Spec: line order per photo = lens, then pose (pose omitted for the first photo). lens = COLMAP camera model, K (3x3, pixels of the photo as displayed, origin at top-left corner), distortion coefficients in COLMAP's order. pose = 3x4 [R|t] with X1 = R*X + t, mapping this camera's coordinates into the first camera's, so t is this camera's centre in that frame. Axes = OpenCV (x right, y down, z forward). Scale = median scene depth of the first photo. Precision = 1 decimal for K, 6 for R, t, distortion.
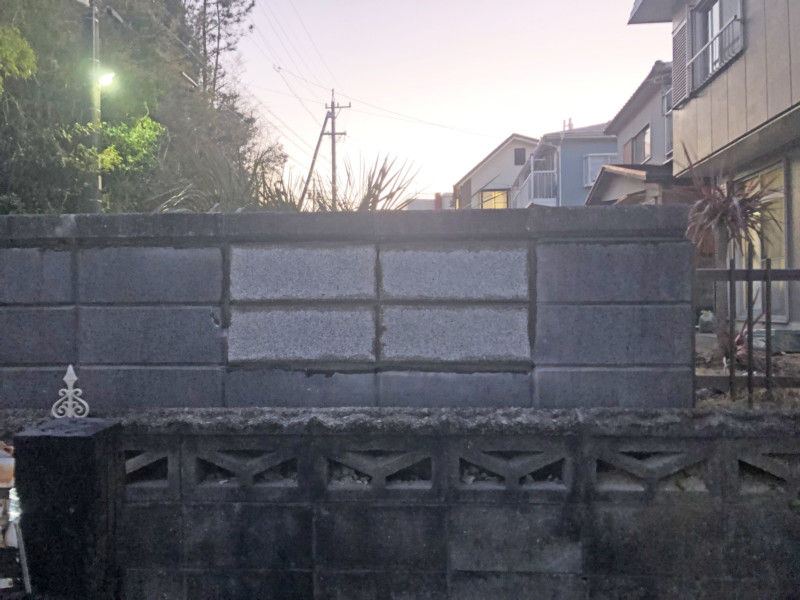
lens RADIAL K [[651.4, 0, 400.7], [0, 651.4, 300.1], [0, 0, 1]] dist [0.016325, -0.004097]
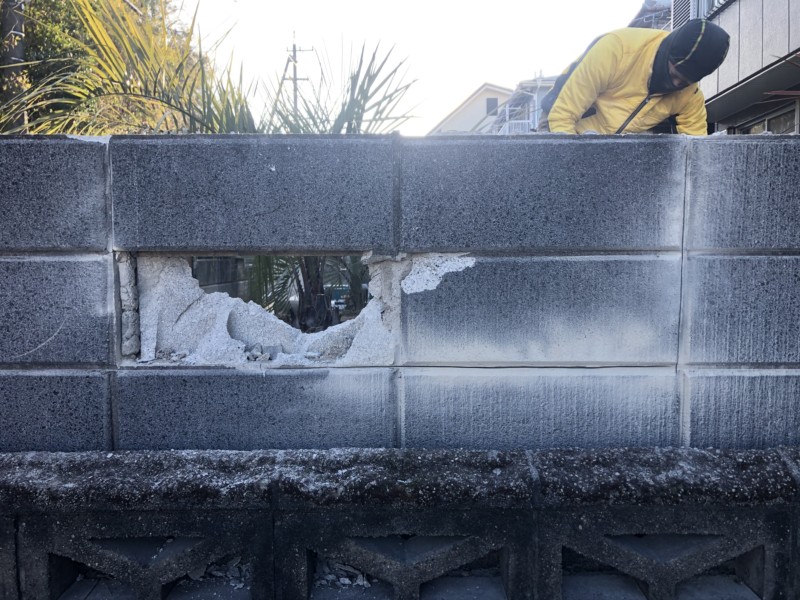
lens RADIAL K [[651.4, 0, 404.9], [0, 651.4, 326.2], [0, 0, 1]] dist [0.016325, -0.004097]
pose [[0.998275, -0.004981, 0.058494, -0.062204], [-0.001146, 0.994552, 0.104238, 0.010532], [-0.058695, -0.104125, 0.992831, 0.480568]]
